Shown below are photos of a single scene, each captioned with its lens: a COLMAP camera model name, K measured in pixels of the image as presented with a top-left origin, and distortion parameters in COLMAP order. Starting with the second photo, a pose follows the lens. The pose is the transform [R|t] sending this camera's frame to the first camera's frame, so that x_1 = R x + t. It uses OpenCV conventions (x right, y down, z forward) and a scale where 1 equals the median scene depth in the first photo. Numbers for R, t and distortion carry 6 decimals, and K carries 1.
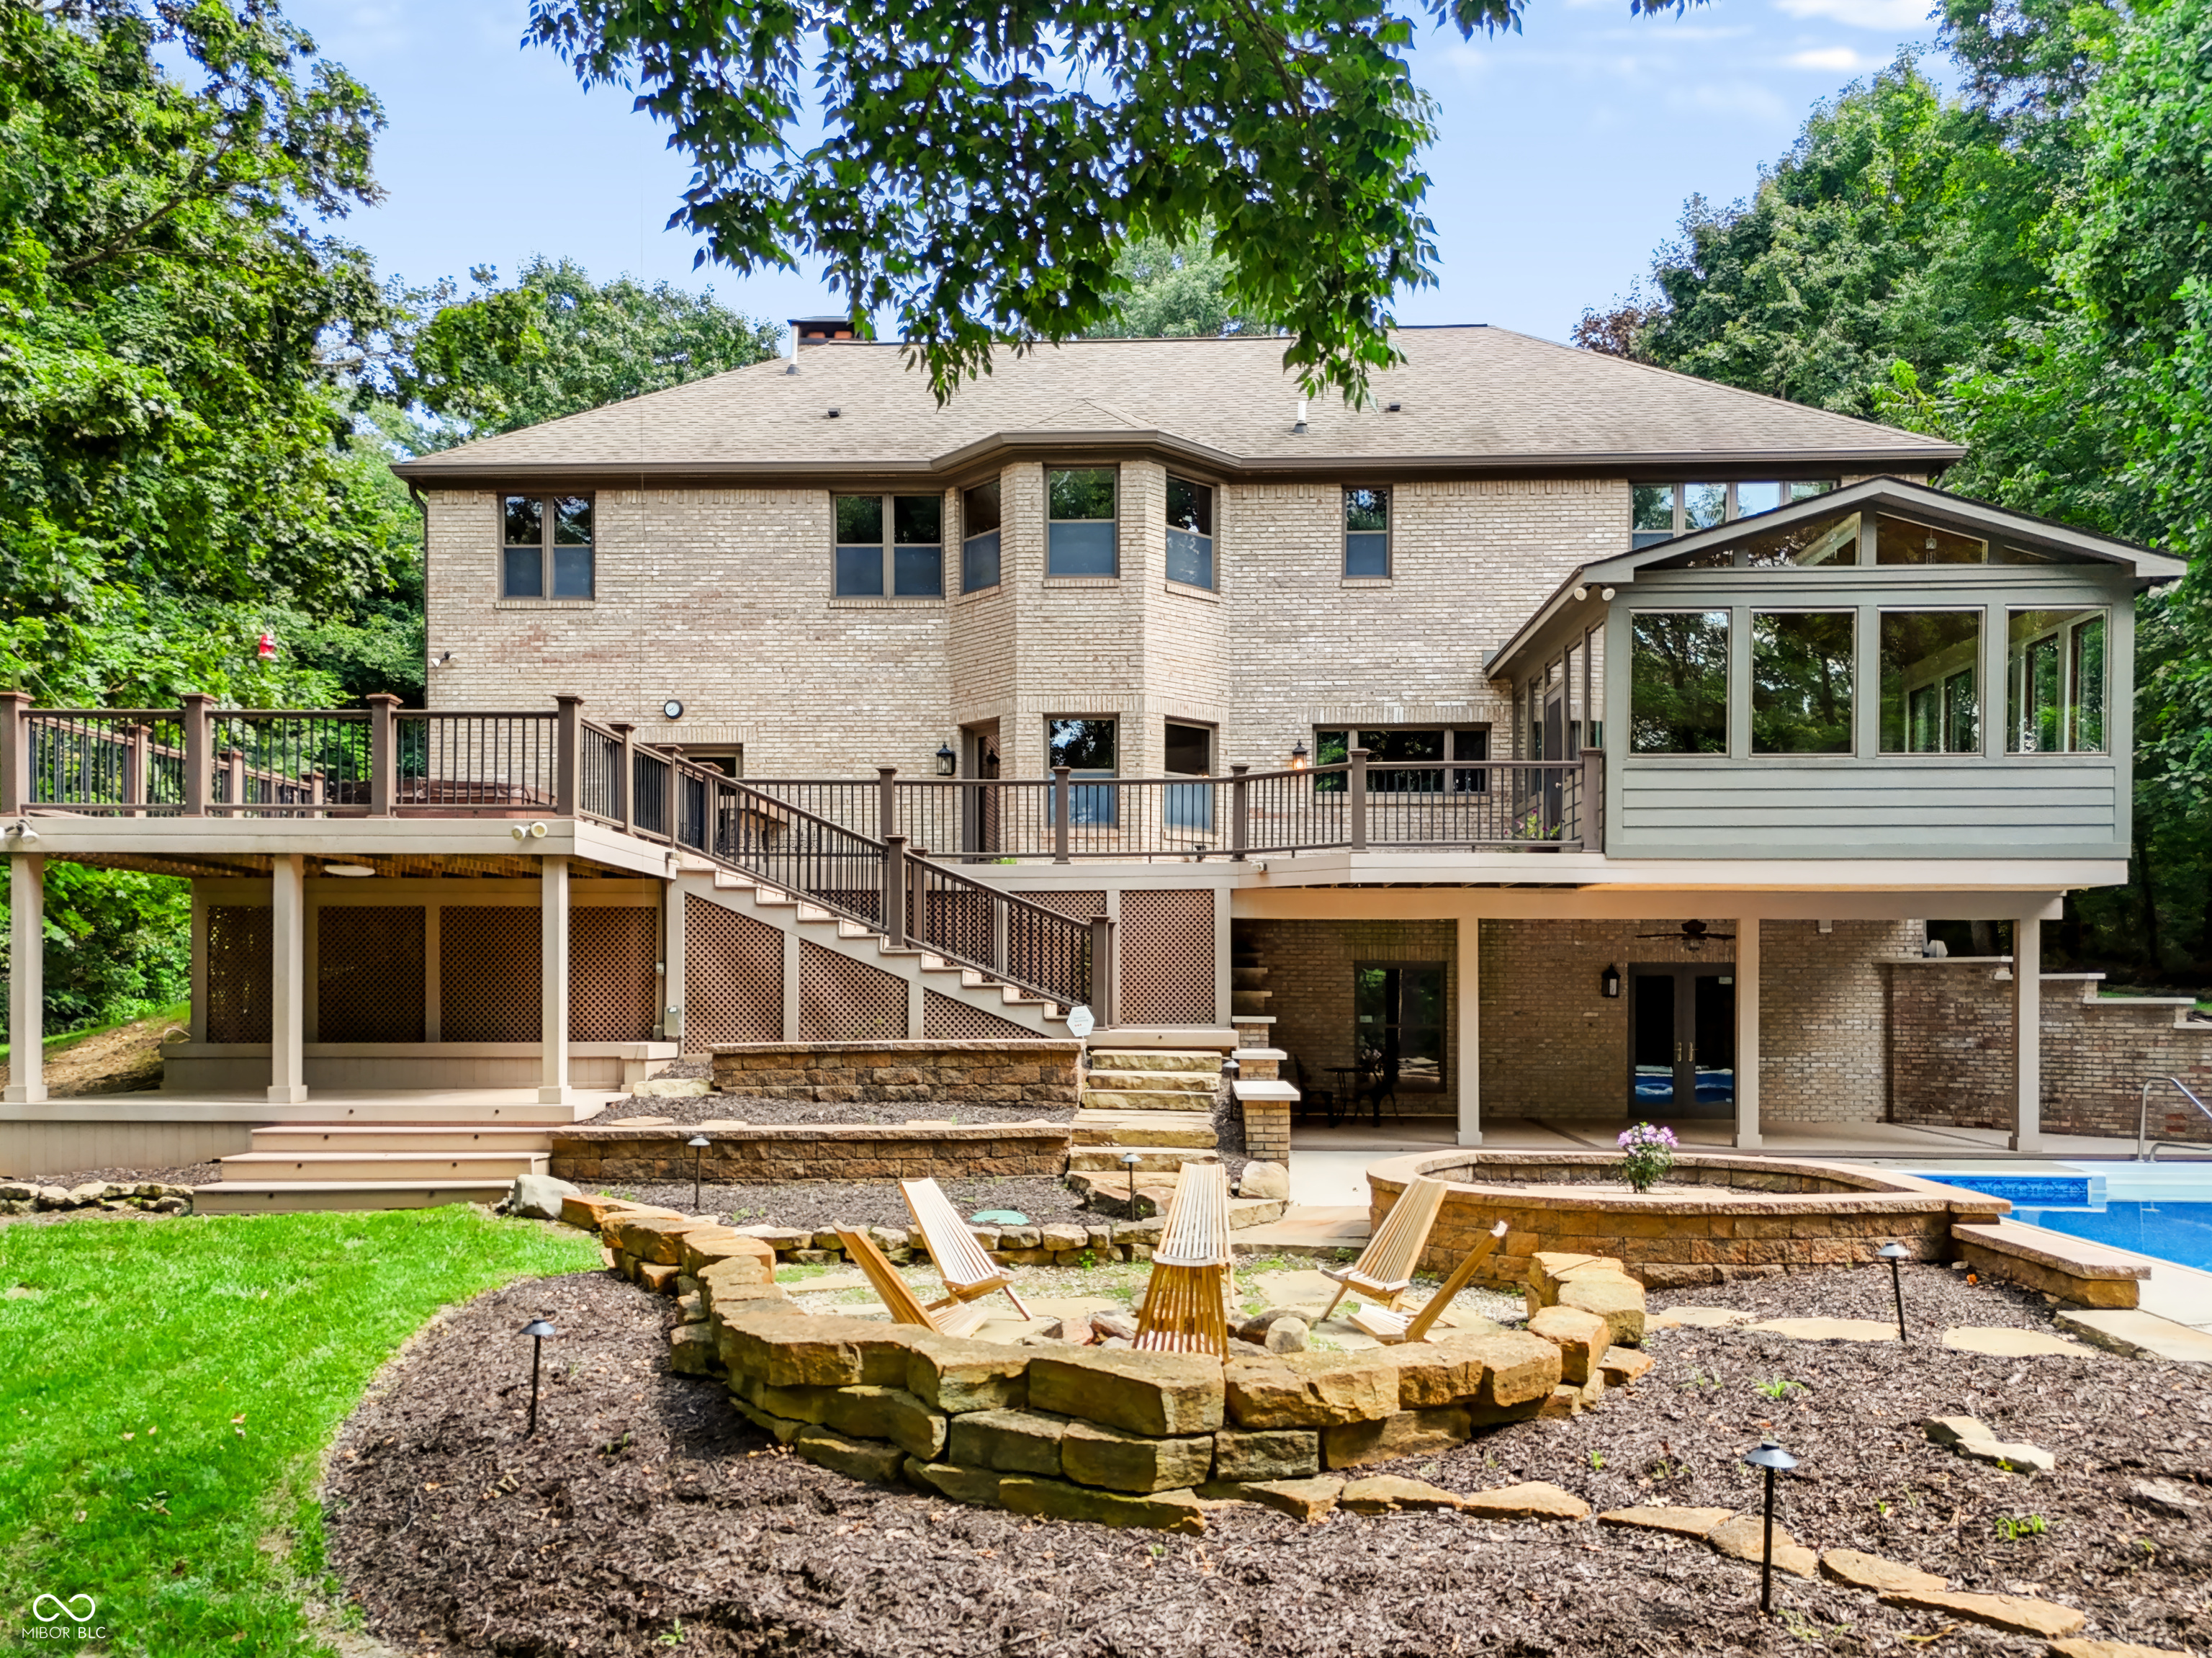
lens RADIAL K [[1981.8, 0, 1056.3], [0, 1981.8, 851.1], [0, 0, 1]] dist [0.075531, -0.064489]
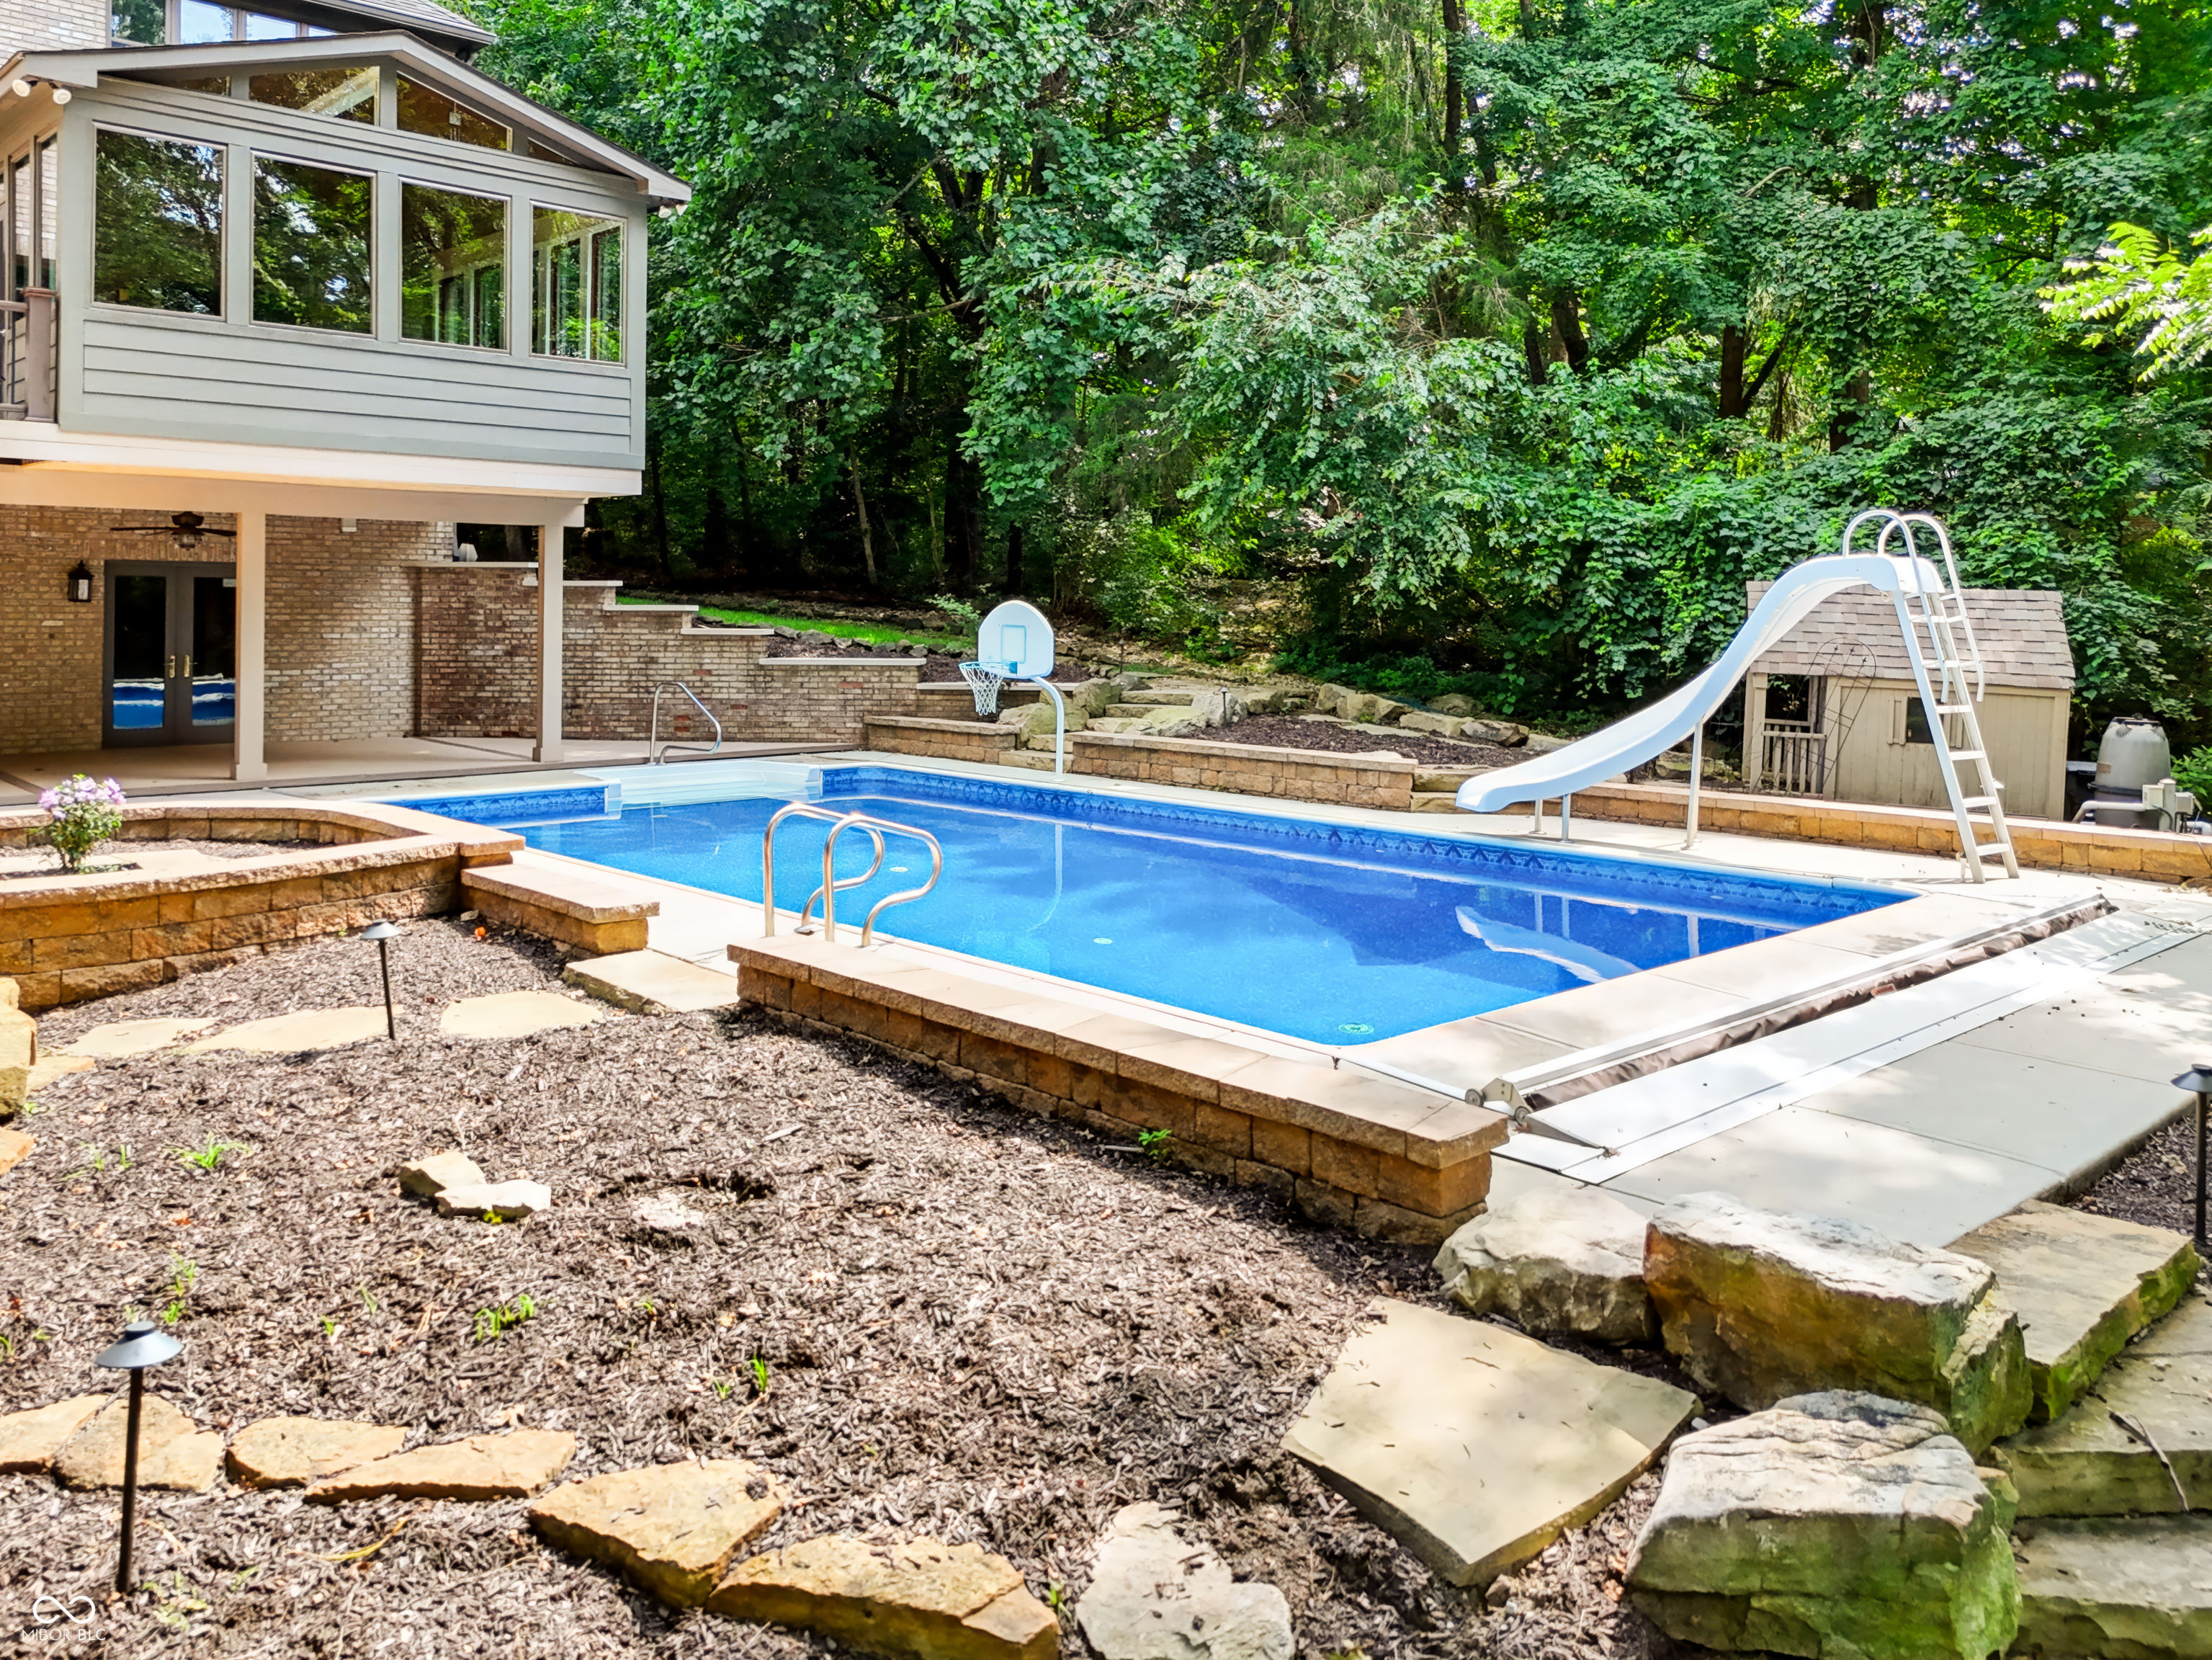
lens RADIAL K [[1620.6, 0, 1100.4], [0, 1620.6, 838.7], [0, 0, 1]] dist [0.050220, -0.030622]
pose [[0.726637, -0.096993, 0.680140, 0.108949], [-0.061659, 0.976782, 0.205170, 0.002250], [-0.684249, -0.191021, 0.703786, 0.201275]]
